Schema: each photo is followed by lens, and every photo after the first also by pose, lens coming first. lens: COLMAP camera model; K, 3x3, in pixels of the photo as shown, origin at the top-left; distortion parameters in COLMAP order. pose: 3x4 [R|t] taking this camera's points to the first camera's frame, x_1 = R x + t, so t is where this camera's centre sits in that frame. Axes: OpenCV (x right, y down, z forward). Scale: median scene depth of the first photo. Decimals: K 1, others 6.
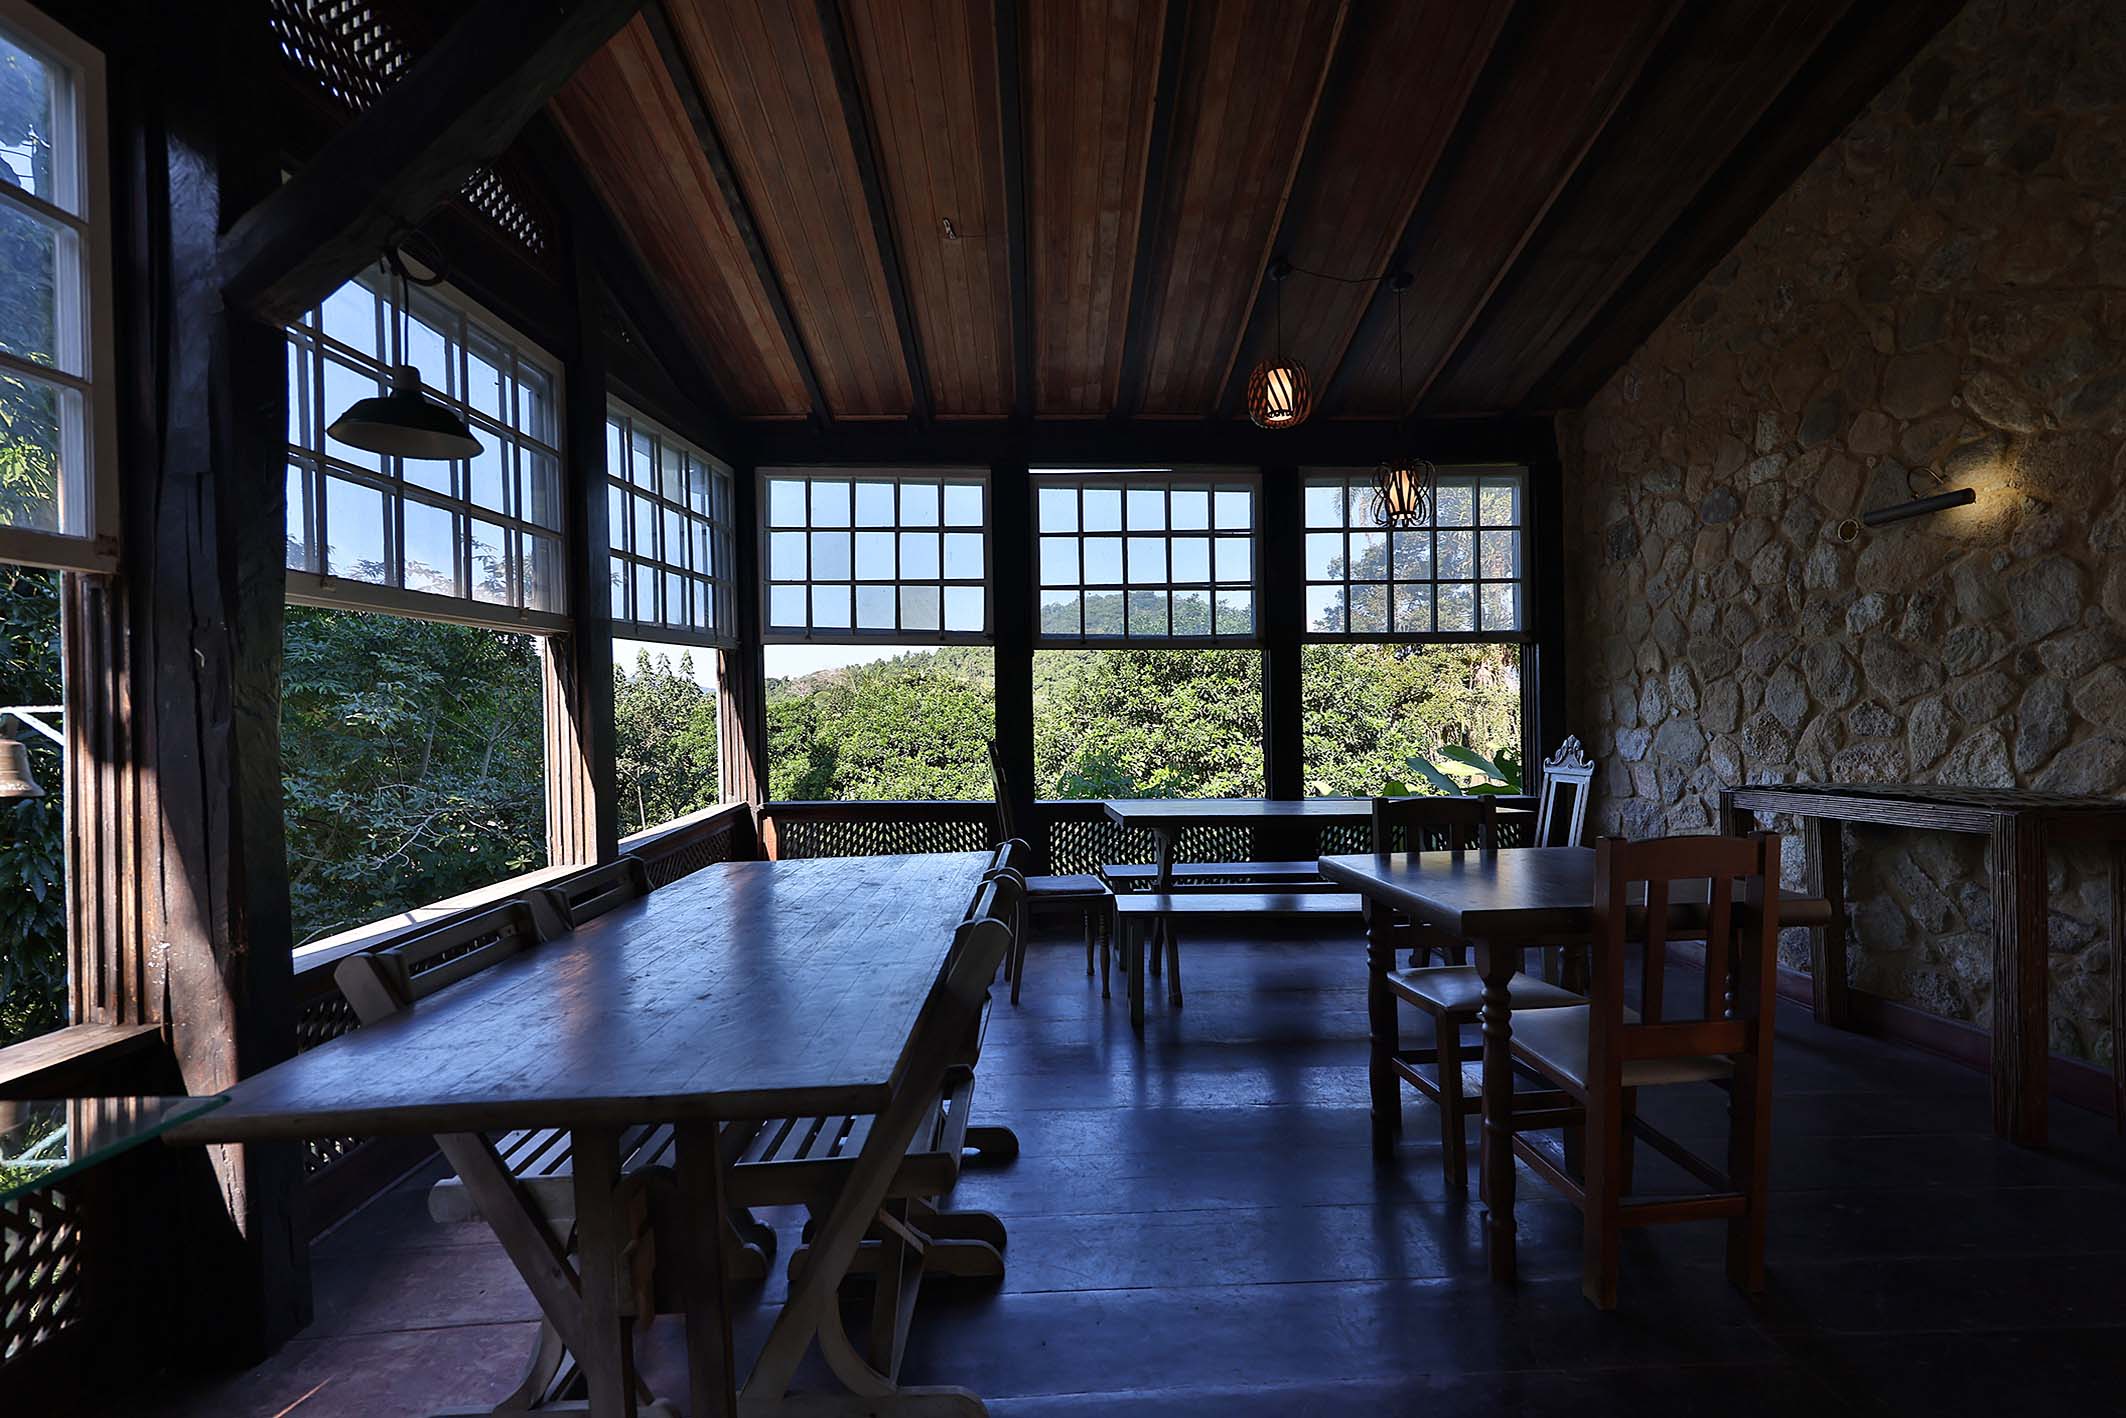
lens RADIAL K [[897.3, 0, 1062.9], [0, 897.3, 707.4], [0, 0, 1]] dist [-0.000875, -0.000209]
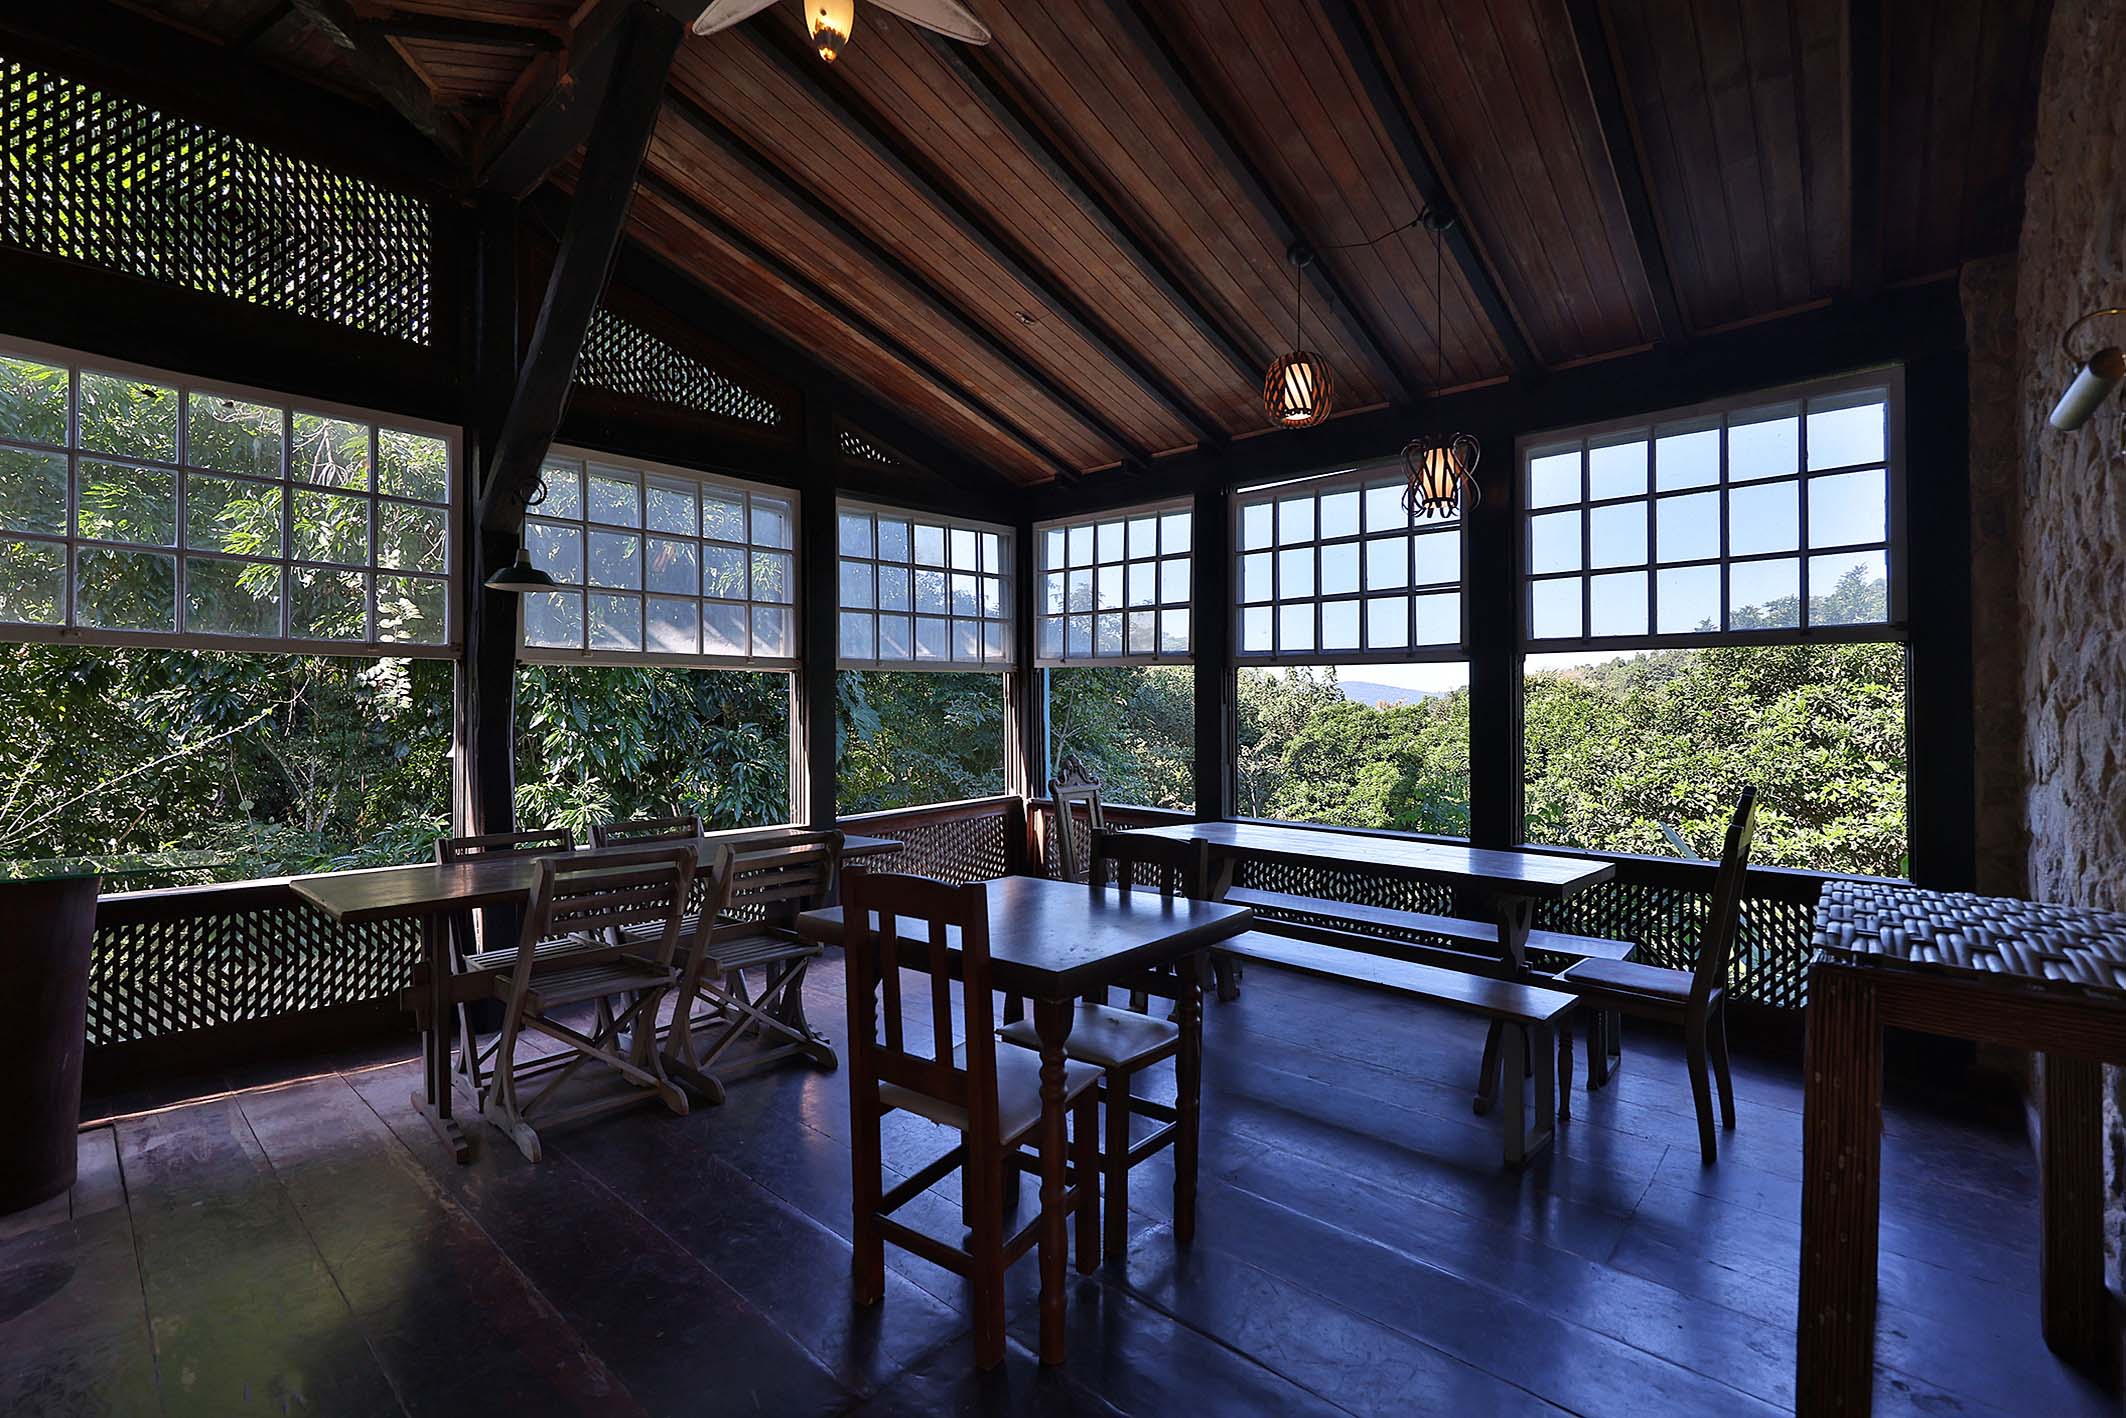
lens RADIAL K [[897.3, 0, 1062.9], [0, 897.3, 707.4], [0, 0, 1]] dist [-0.000875, -0.000209]
pose [[0.734475, 0.009968, -0.678563, 0.518554], [-0.012698, 0.999919, 0.000944, -0.017635], [0.678517, 0.007923, 0.734542, 0.124923]]
